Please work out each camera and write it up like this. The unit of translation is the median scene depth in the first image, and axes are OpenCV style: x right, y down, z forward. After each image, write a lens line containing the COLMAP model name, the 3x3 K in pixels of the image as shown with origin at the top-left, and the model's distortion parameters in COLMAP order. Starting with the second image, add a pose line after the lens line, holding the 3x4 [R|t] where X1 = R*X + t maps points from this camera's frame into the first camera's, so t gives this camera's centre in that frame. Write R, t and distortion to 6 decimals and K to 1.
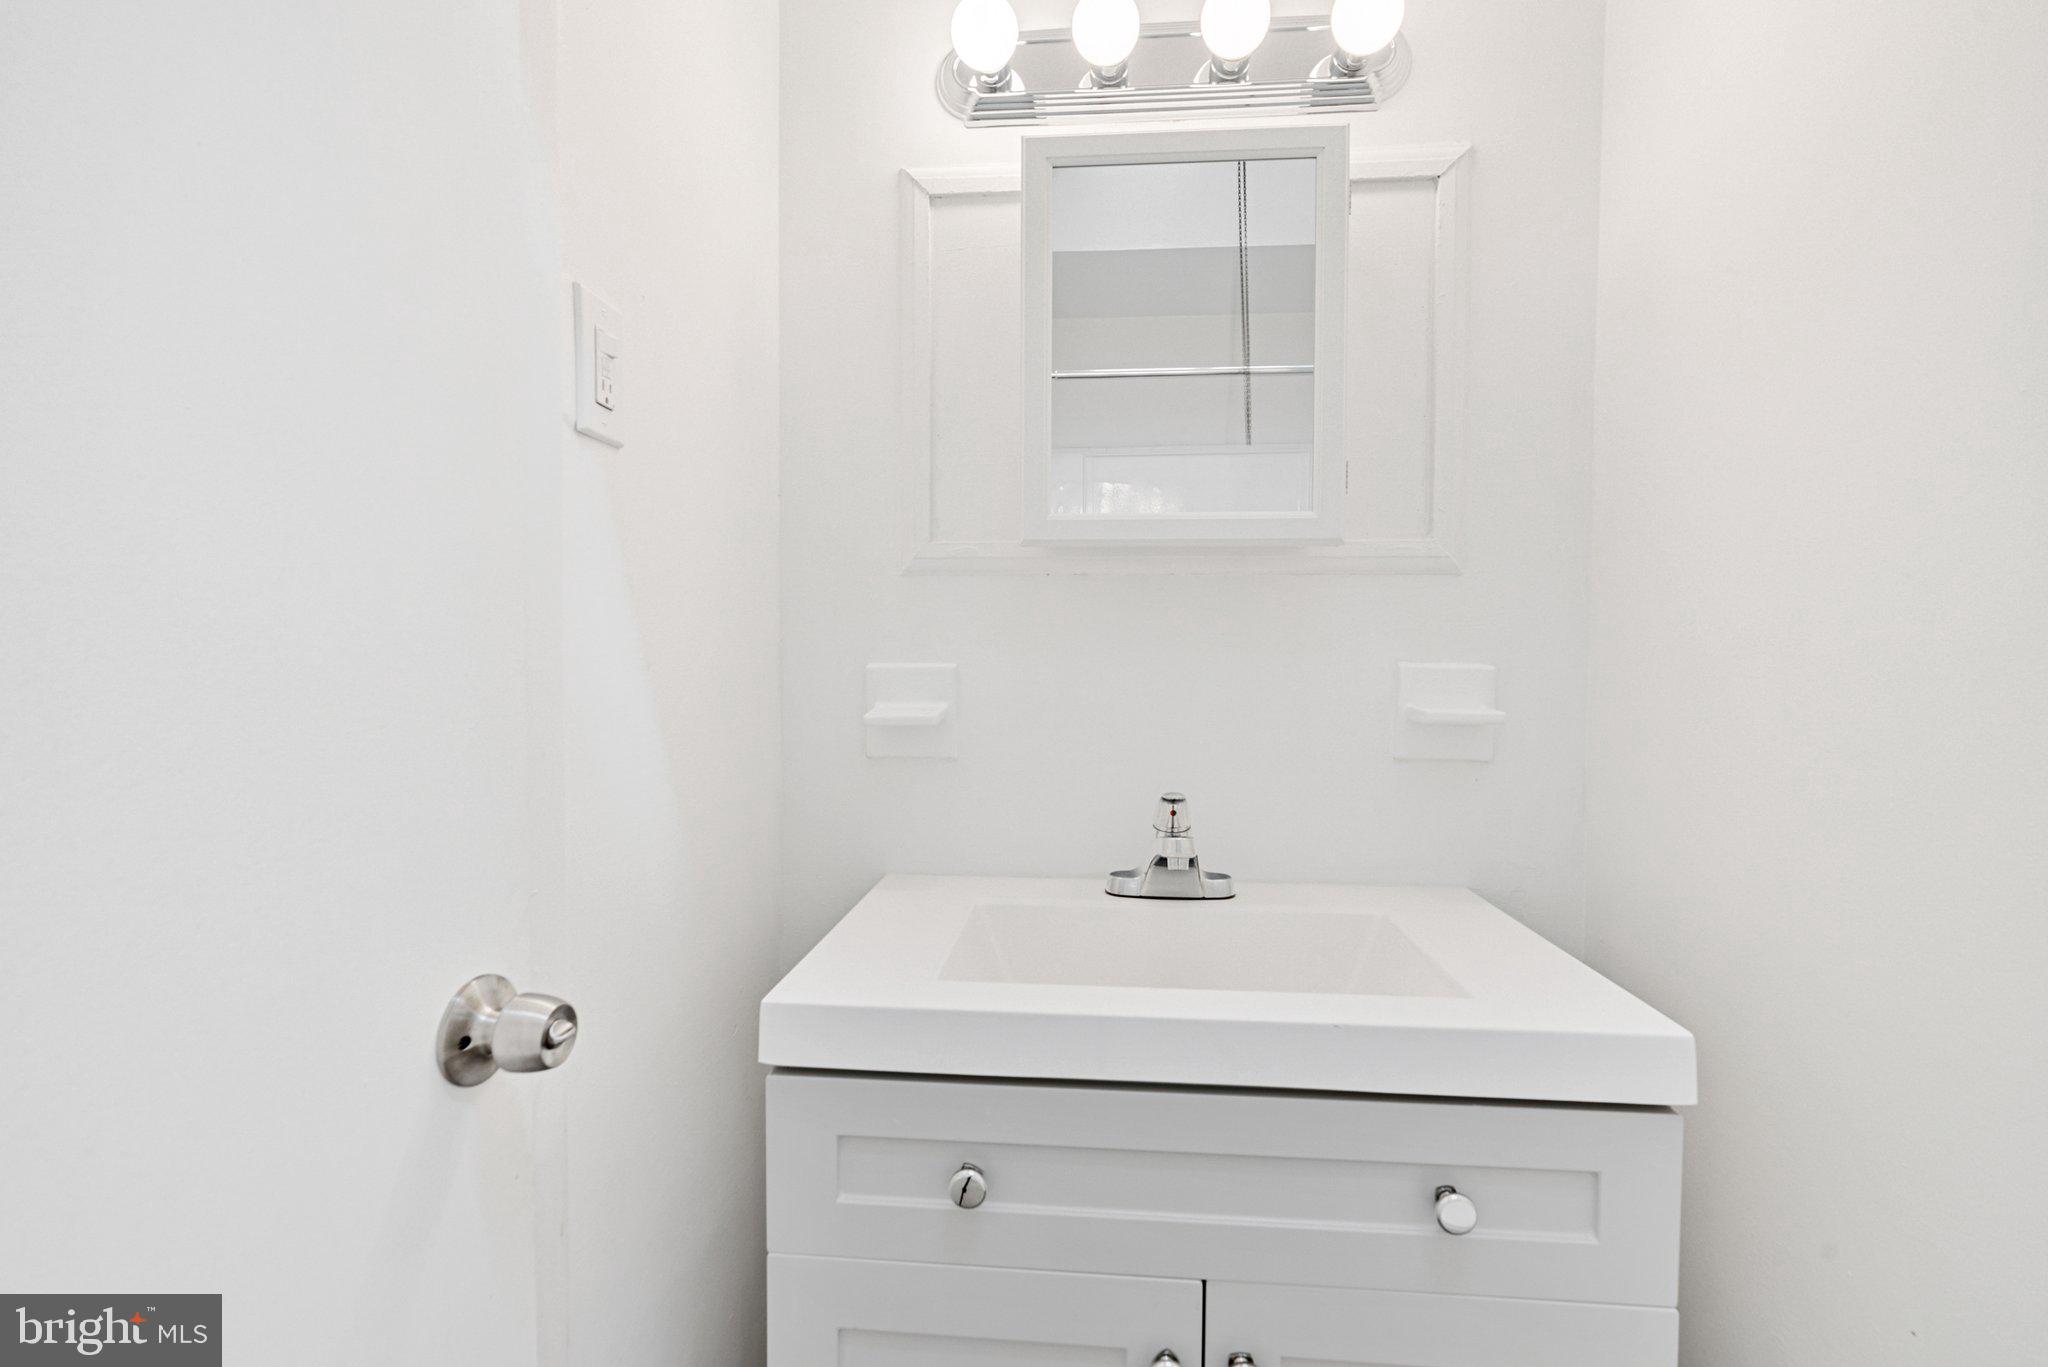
lens RADIAL K [[936.2, 0, 1017.3], [0, 936.2, 694.4], [0, 0, 1]] dist [0.003548, 0.000305]
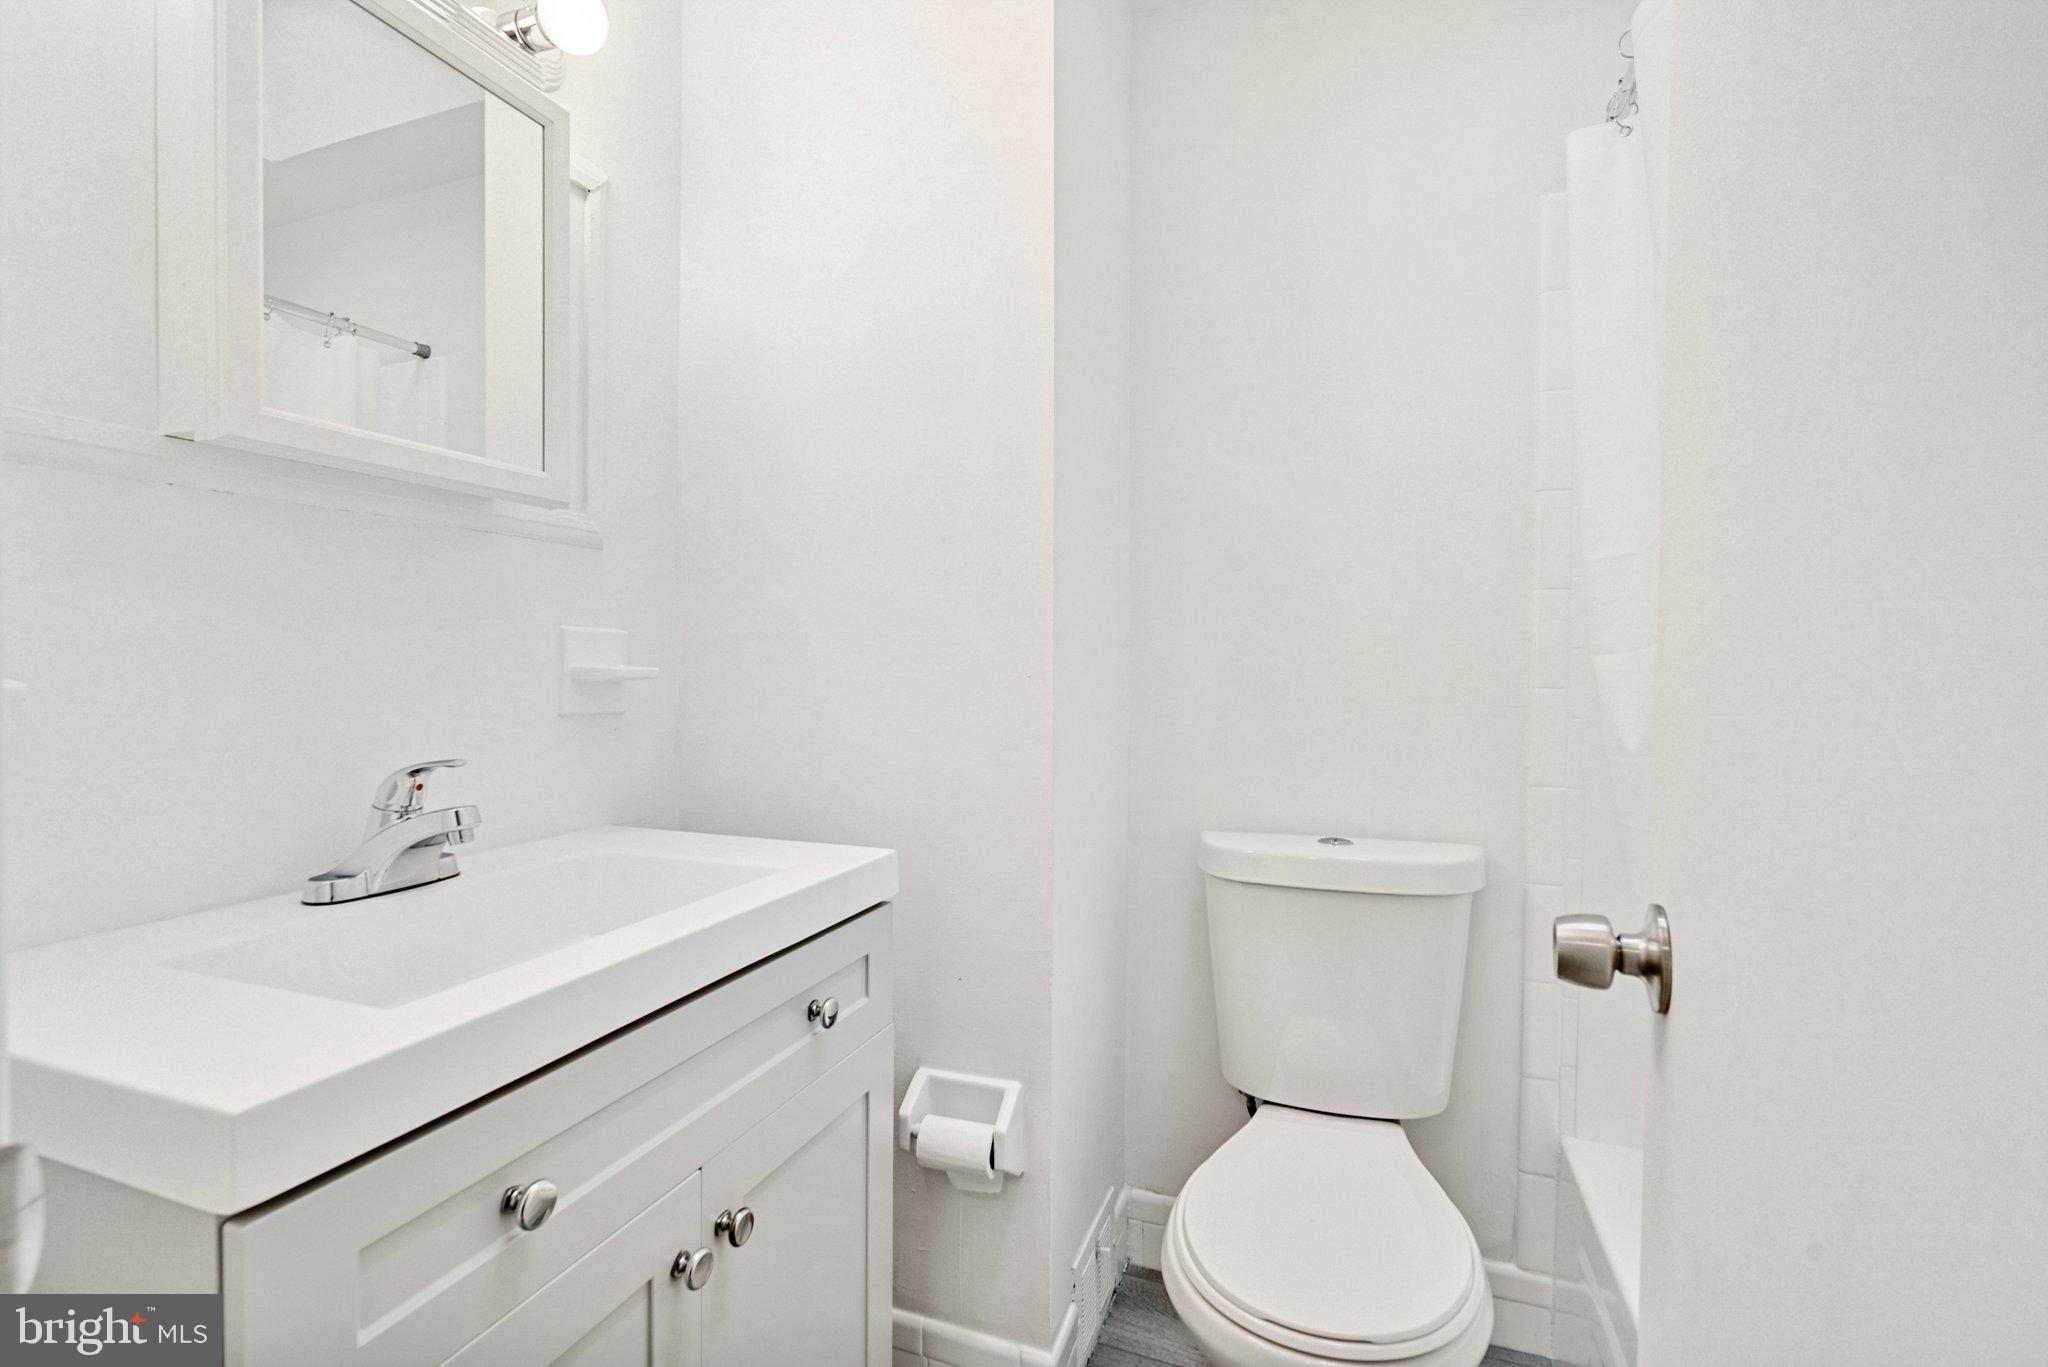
lens RADIAL K [[936.2, 0, 1013.7], [0, 936.2, 669.3], [0, 0, 1]] dist [0.003548, 0.000305]
pose [[0.273357, -0.012318, 0.961834, -0.499778], [0.008540, 0.999910, 0.010379, 0.010601], [-0.961875, 0.005377, 0.273437, 0.208800]]
